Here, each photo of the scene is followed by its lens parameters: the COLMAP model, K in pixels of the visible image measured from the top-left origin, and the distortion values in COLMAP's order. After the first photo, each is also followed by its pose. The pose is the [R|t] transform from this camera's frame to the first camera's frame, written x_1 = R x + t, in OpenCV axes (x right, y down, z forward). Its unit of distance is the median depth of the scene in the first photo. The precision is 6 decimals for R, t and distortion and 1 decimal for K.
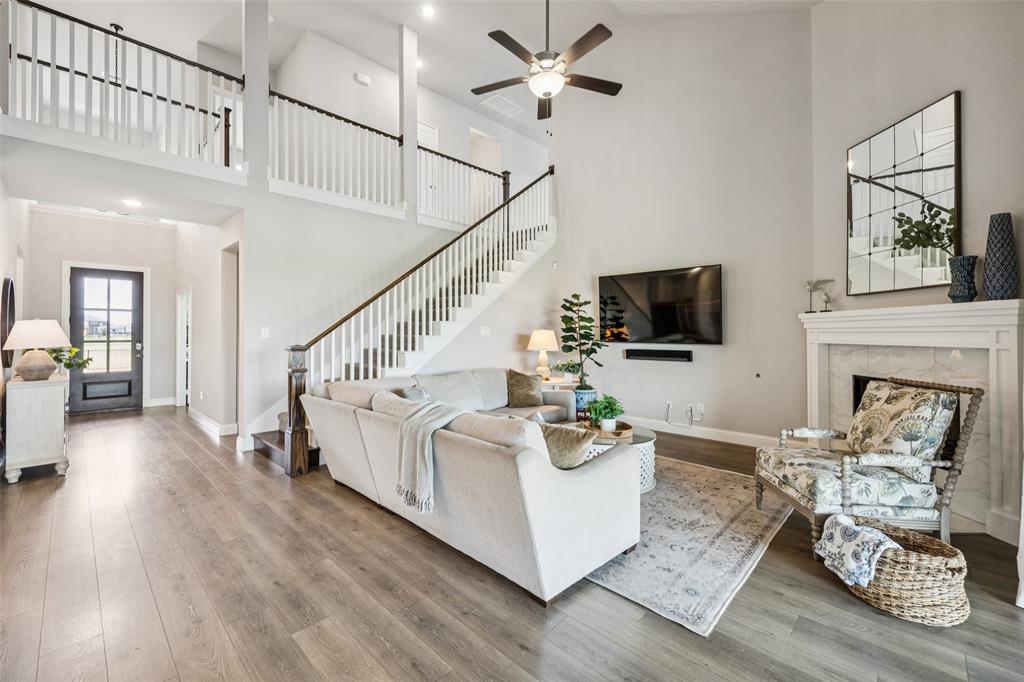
lens RADIAL K [[420.3, 0, 513.8], [0, 420.3, 331.6], [0, 0, 1]] dist [0.007666, -0.000668]
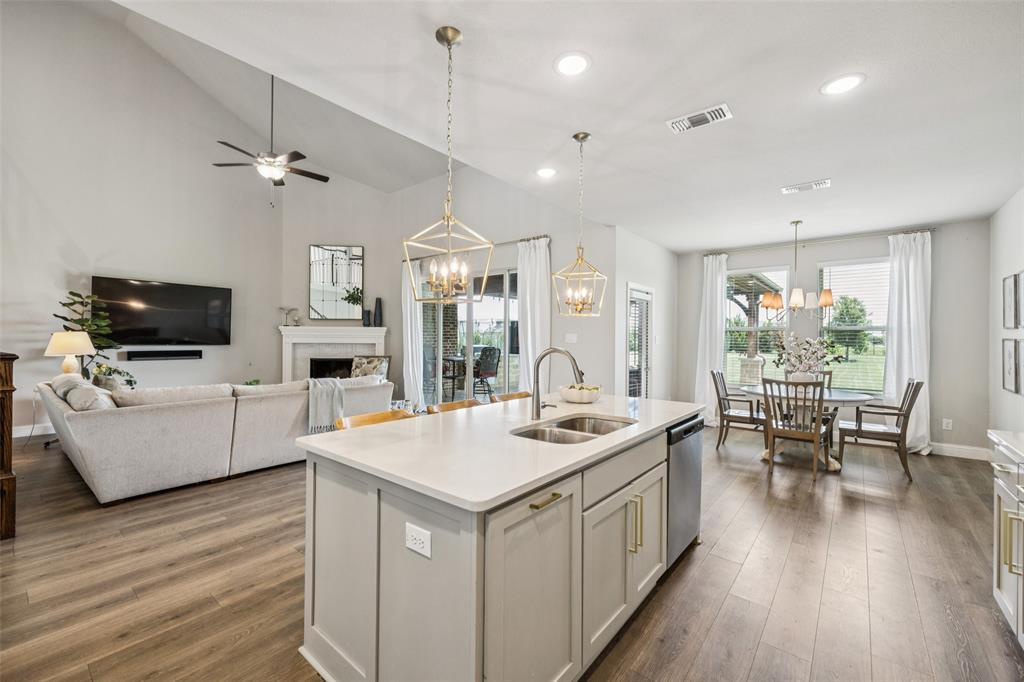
lens RADIAL K [[420.3, 0, 505.4], [0, 420.3, 340.0], [0, 0, 1]] dist [0.007666, -0.000668]
pose [[-0.070697, -0.001502, 0.997497, -0.882968], [-0.012328, 0.999924, 0.000632, 0.001784], [-0.997422, -0.012252, -0.070710, 0.157308]]
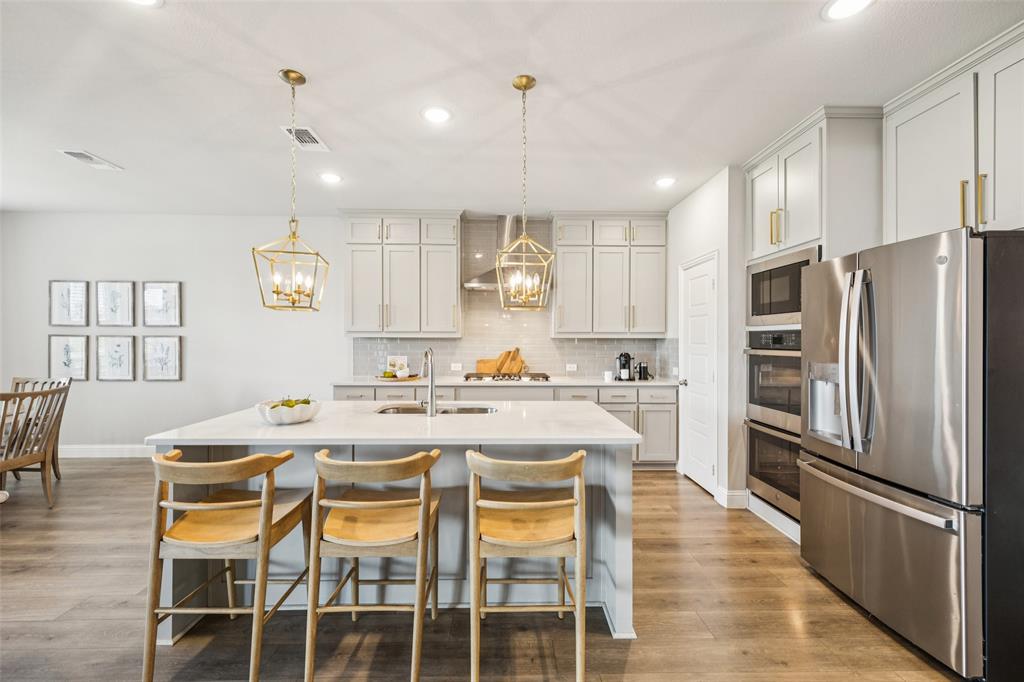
lens RADIAL K [[420.3, 0, 507.9], [0, 420.3, 339.3], [0, 0, 1]] dist [0.007666, -0.000668]
pose [[-0.713986, -0.001968, -0.700157, -0.257240], [-0.000899, 0.999998, -0.001894, 0.001922], [0.700159, -0.000723, -0.713987, 0.451735]]
